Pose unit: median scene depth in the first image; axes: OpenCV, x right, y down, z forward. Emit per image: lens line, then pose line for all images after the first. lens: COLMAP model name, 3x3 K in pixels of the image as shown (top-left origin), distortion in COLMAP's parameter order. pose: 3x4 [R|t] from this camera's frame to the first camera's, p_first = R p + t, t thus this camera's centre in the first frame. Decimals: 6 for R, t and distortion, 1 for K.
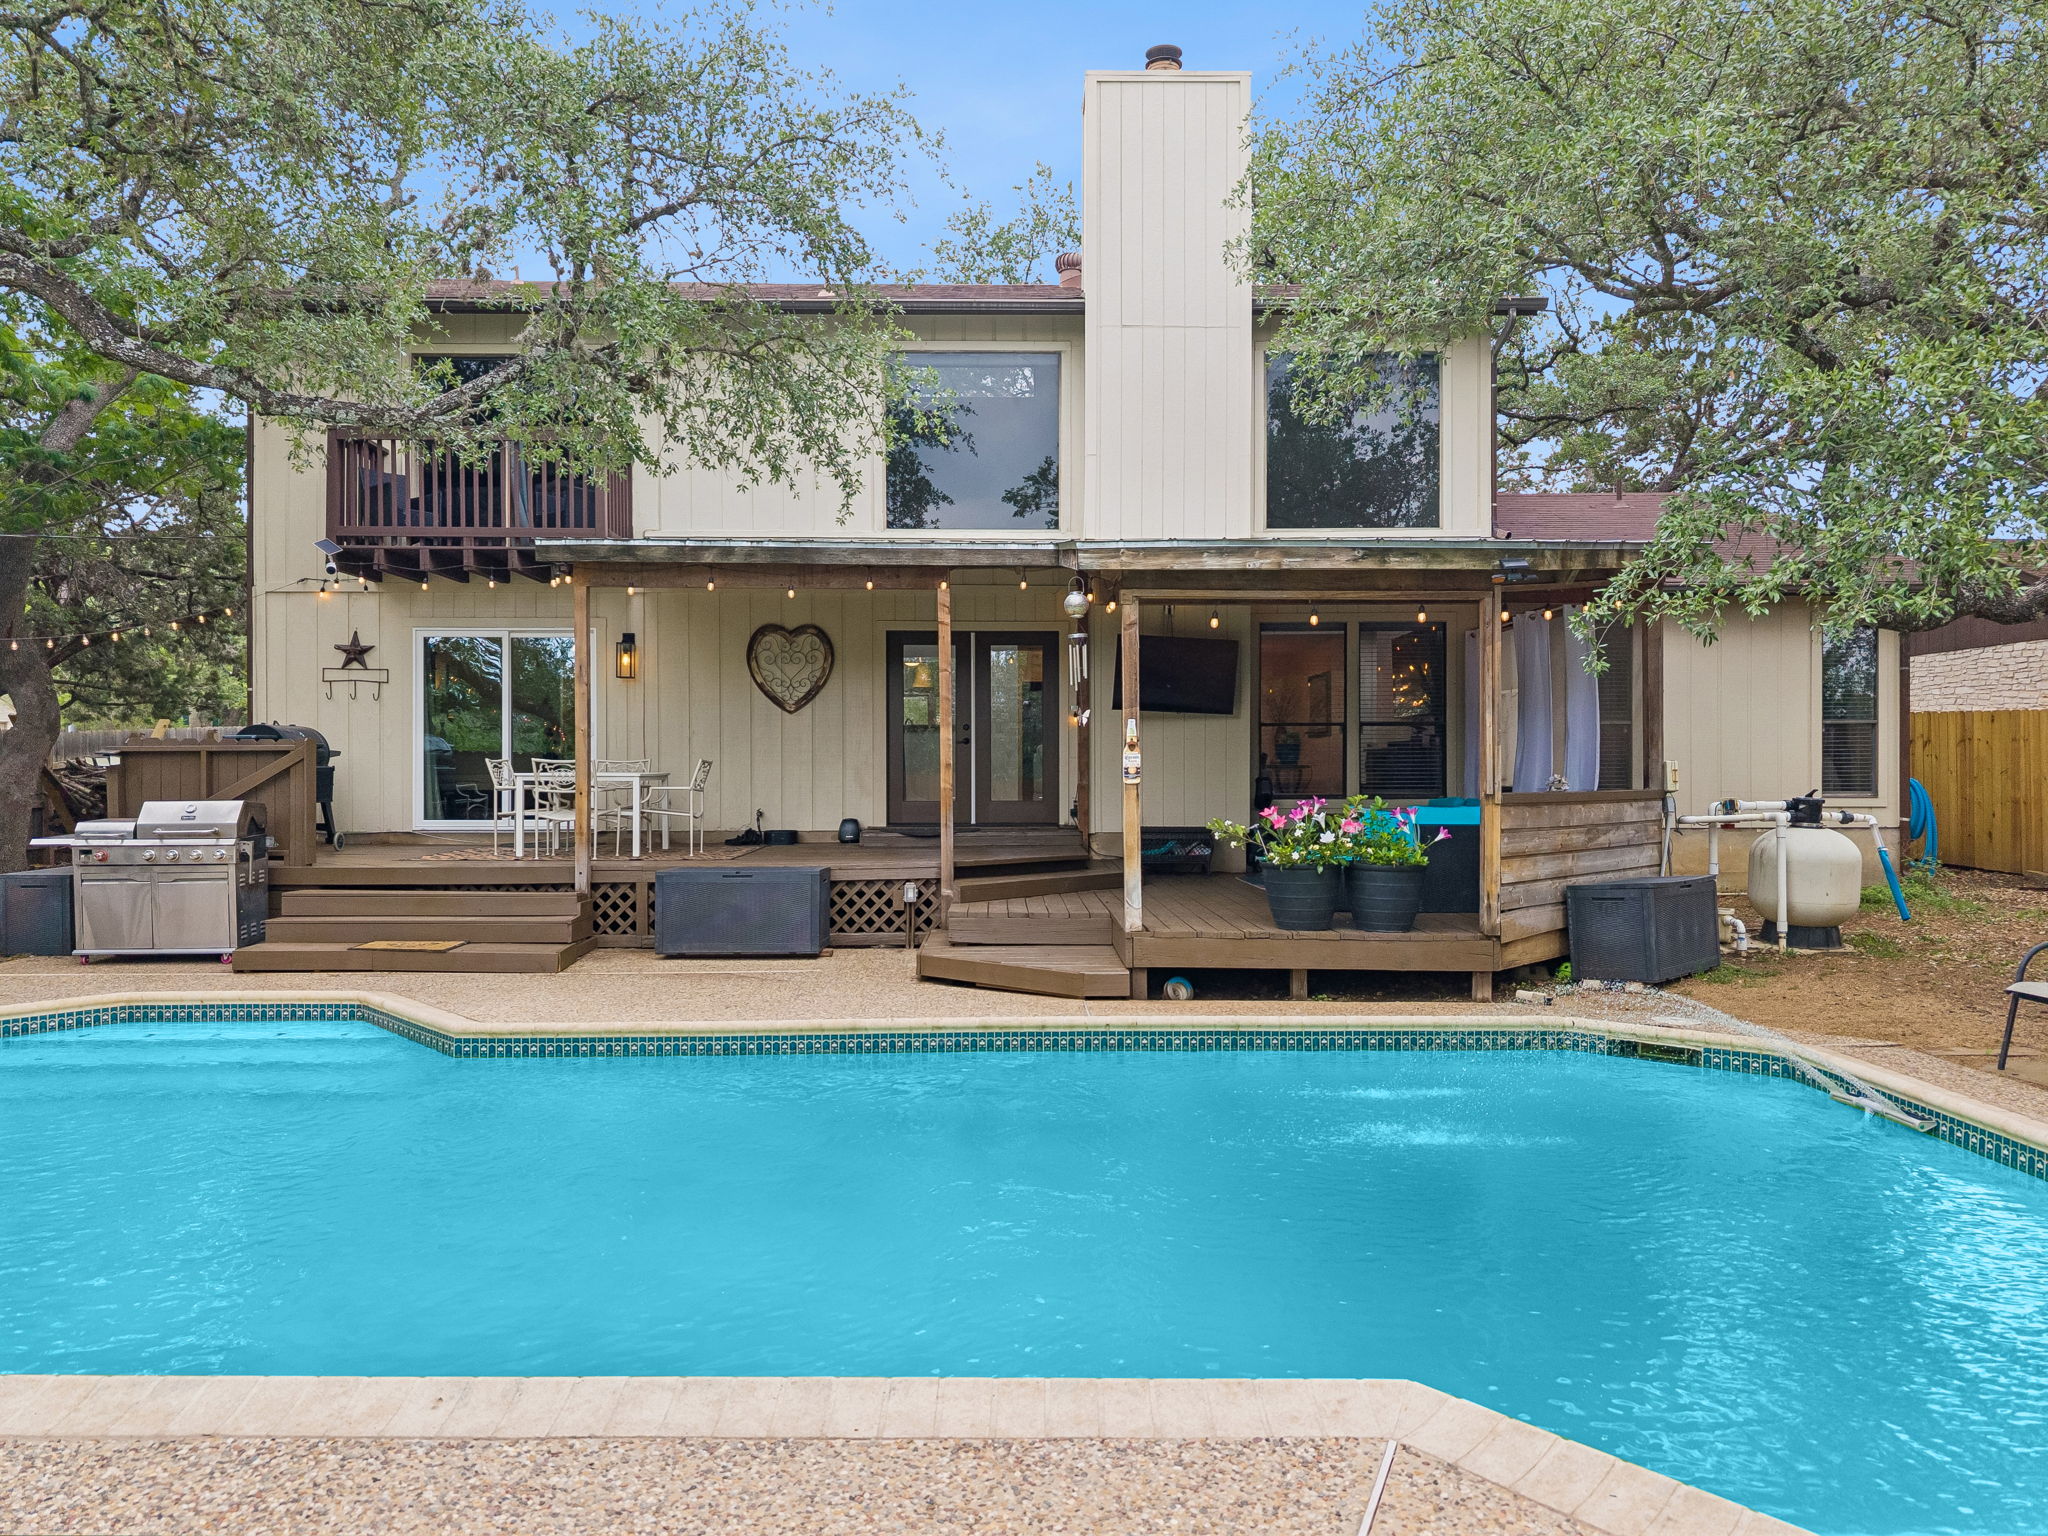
lens RADIAL K [[1354.5, 0, 1024.0], [0, 1354.5, 768.0], [0, 0, 1]] dist [0.073573, -0.079485]
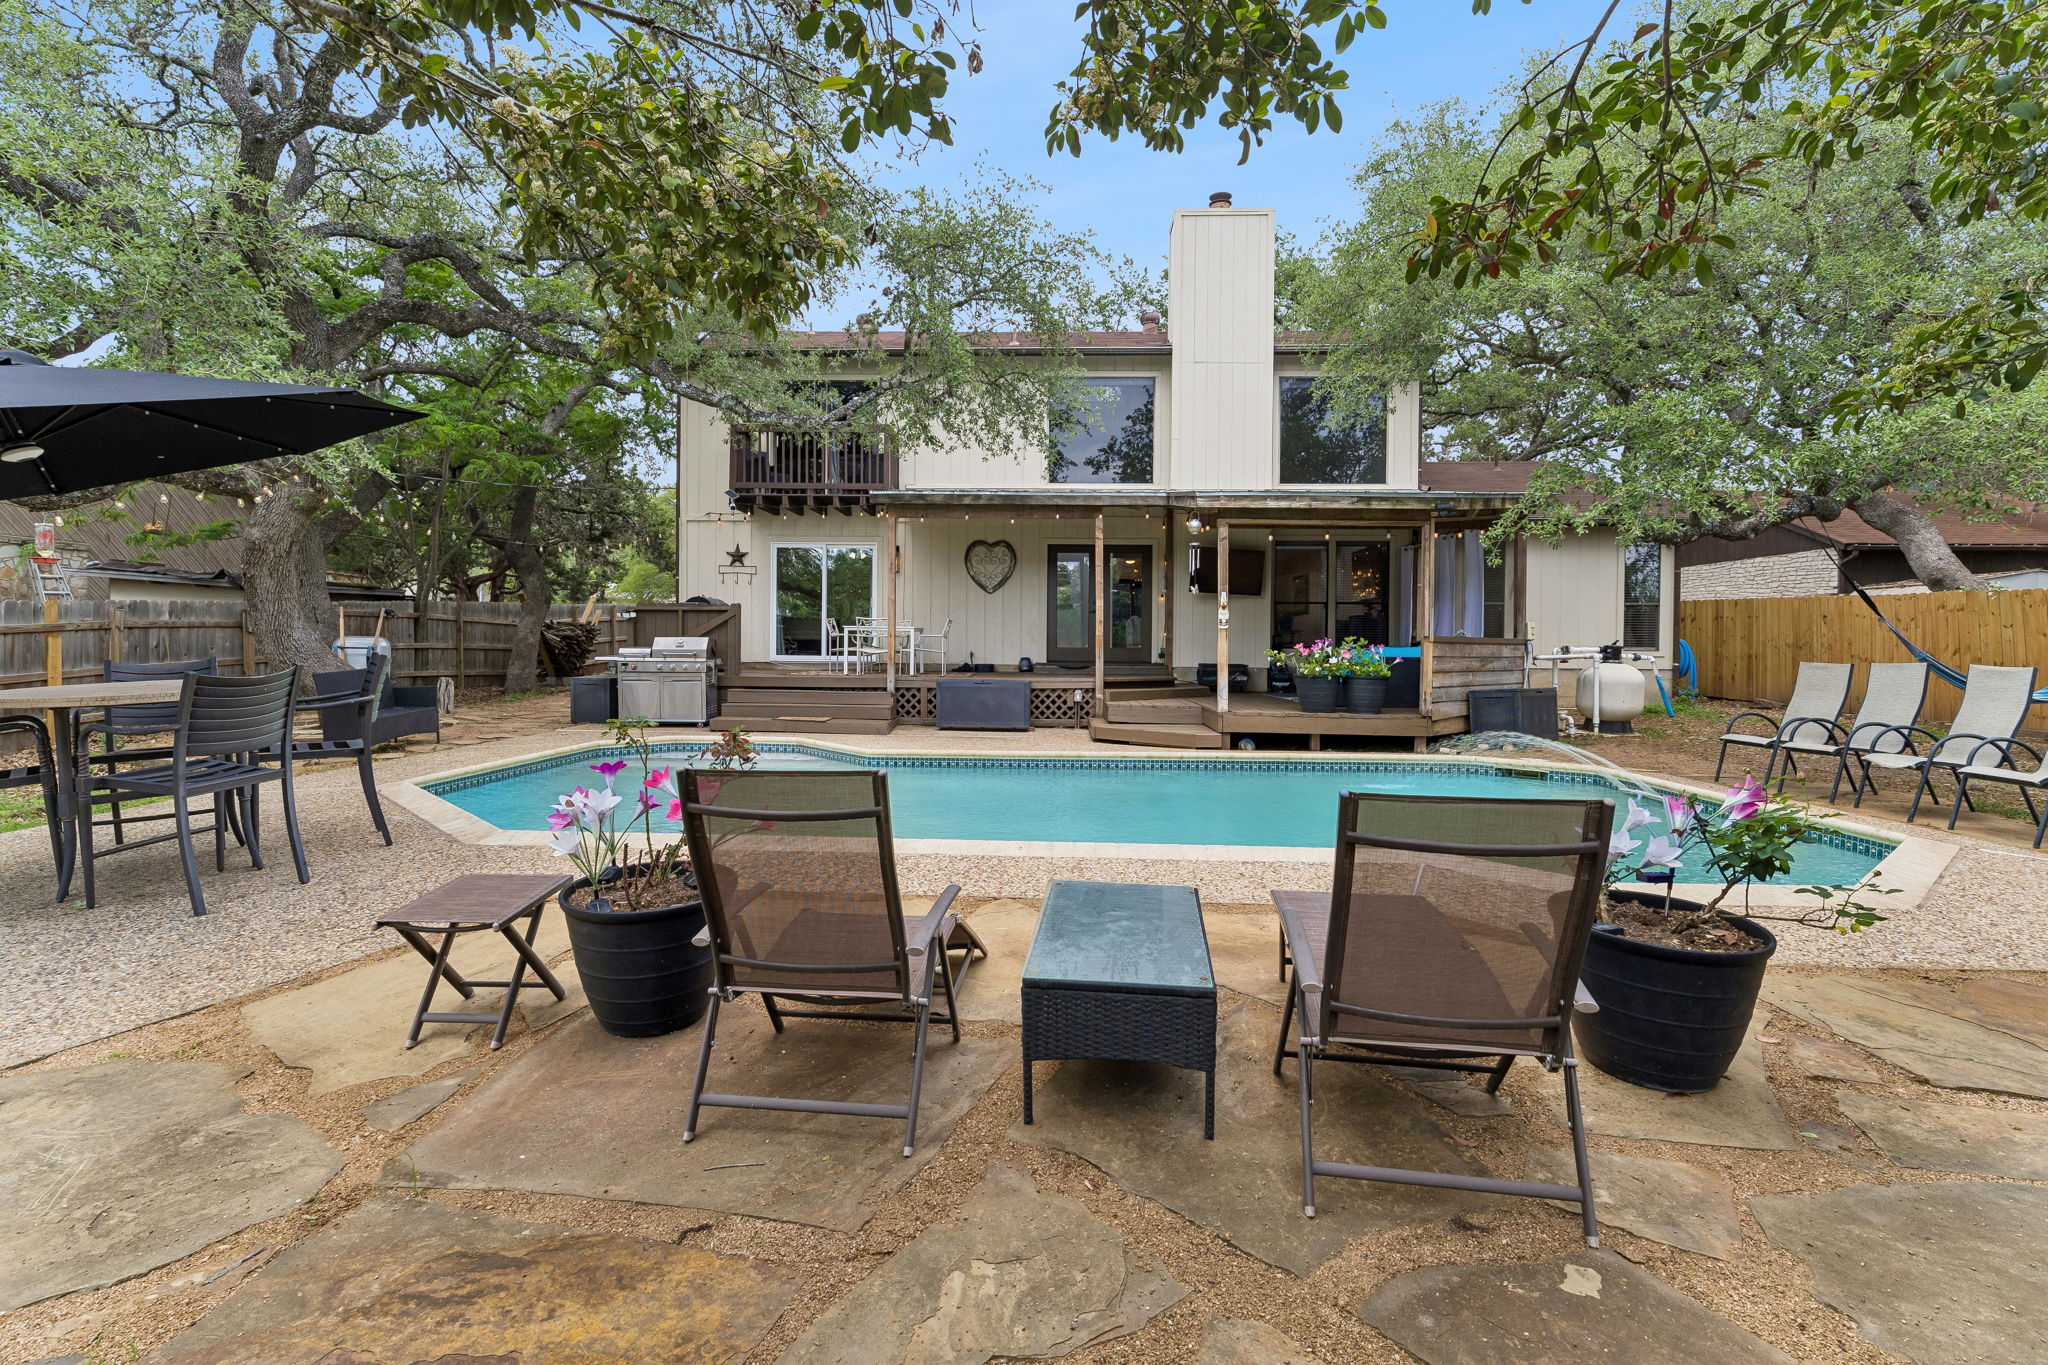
lens RADIAL K [[933.1, 0, 1029.3], [0, 933.1, 649.7], [0, 0, 1]] dist [0.023601, 0.000232]
pose [[0.999008, 0.010419, -0.043292, -0.093888], [-0.010234, 0.999938, 0.004498, 0.028332], [0.043337, -0.004051, 0.999052, -0.182349]]
